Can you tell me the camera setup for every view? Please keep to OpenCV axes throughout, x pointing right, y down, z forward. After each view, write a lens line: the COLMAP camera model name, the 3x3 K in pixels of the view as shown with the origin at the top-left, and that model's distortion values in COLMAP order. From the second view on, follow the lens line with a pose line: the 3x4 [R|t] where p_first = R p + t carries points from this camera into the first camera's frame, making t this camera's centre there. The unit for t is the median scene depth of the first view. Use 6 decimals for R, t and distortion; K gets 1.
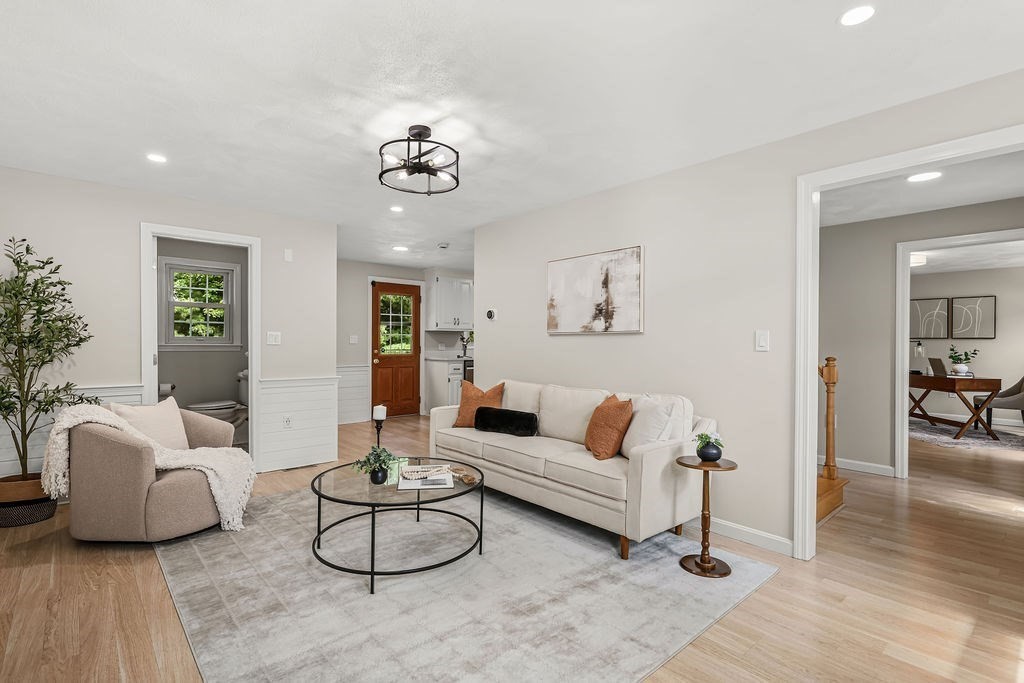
lens RADIAL K [[486.3, 0, 513.8], [0, 486.3, 346.4], [0, 0, 1]] dist [0.006814, -0.000667]
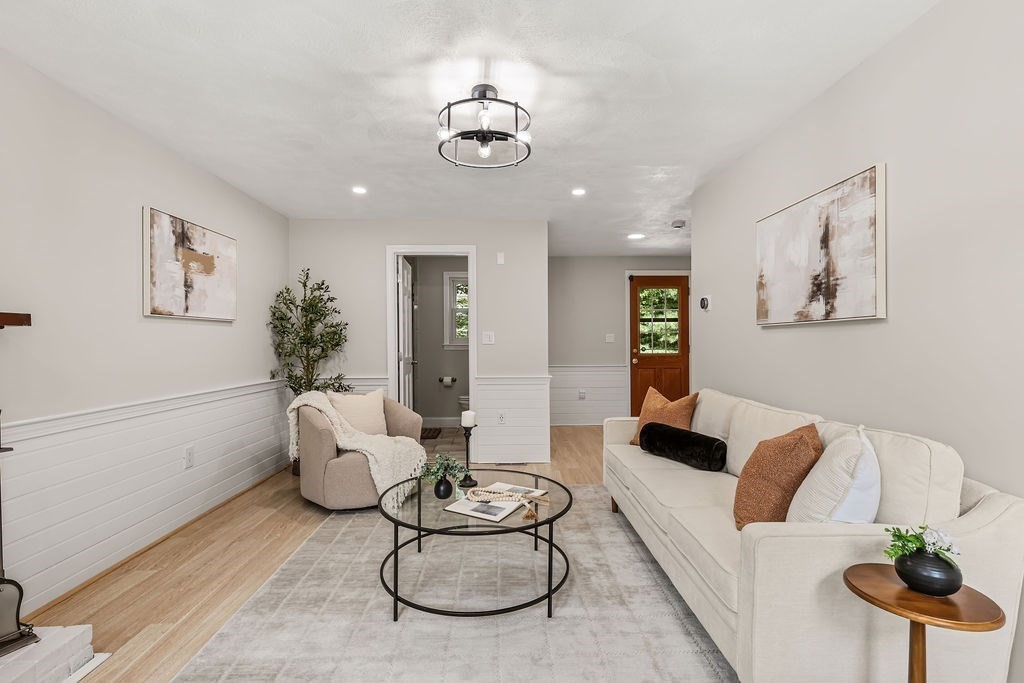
lens RADIAL K [[486.3, 0, 511.8], [0, 486.3, 340.6], [0, 0, 1]] dist [0.006814, -0.000667]
pose [[0.764954, -0.010382, -0.644001, 0.284322], [0.004142, 0.999929, -0.011200, 0.001570], [0.644071, 0.005900, 0.764943, 0.278570]]
